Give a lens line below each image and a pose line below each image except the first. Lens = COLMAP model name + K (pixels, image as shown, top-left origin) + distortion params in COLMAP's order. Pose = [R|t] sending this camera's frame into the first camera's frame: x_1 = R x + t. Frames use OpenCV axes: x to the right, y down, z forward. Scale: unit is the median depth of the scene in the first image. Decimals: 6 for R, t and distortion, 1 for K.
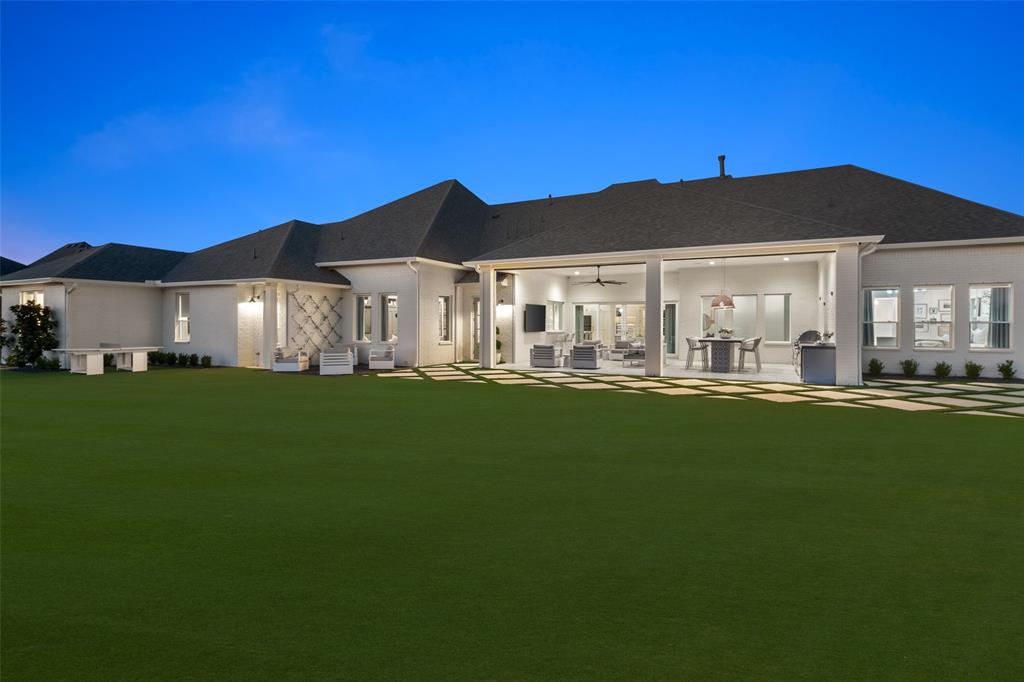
lens RADIAL K [[501.6, 0, 508.9], [0, 501.6, 324.9], [0, 0, 1]] dist [0.000136, -0.000675]
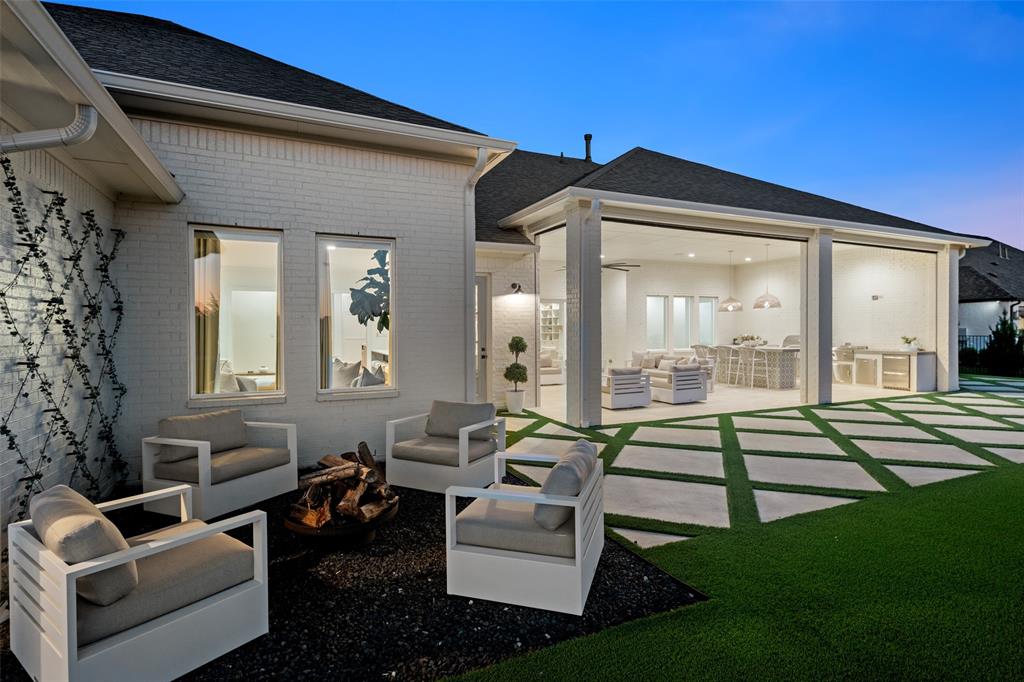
lens RADIAL K [[499.9, 0, 512.3], [0, 499.9, 334.2], [0, 0, 1]] dist [-0.000123, -0.000226]
pose [[0.631032, -0.012230, 0.775660, -0.442464], [0.008940, 0.999924, 0.008494, -0.003709], [-0.775705, 0.001575, 0.631094, 0.752644]]
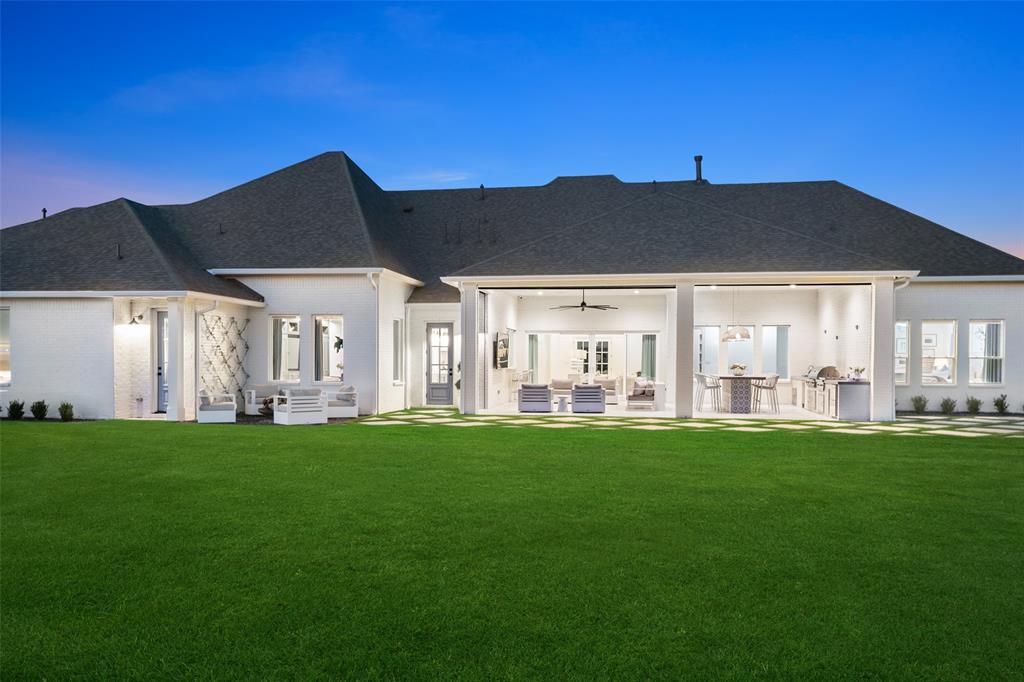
lens RADIAL K [[766.2, 0, 513.2], [0, 766.2, 363.4], [0, 0, 1]] dist [-0.001110, 0.002860]
pose [[0.952980, 0.002202, 0.303025, -0.333925], [-0.002805, 0.999995, 0.001554, 0.004809], [-0.303020, -0.002331, 0.952981, -0.148640]]
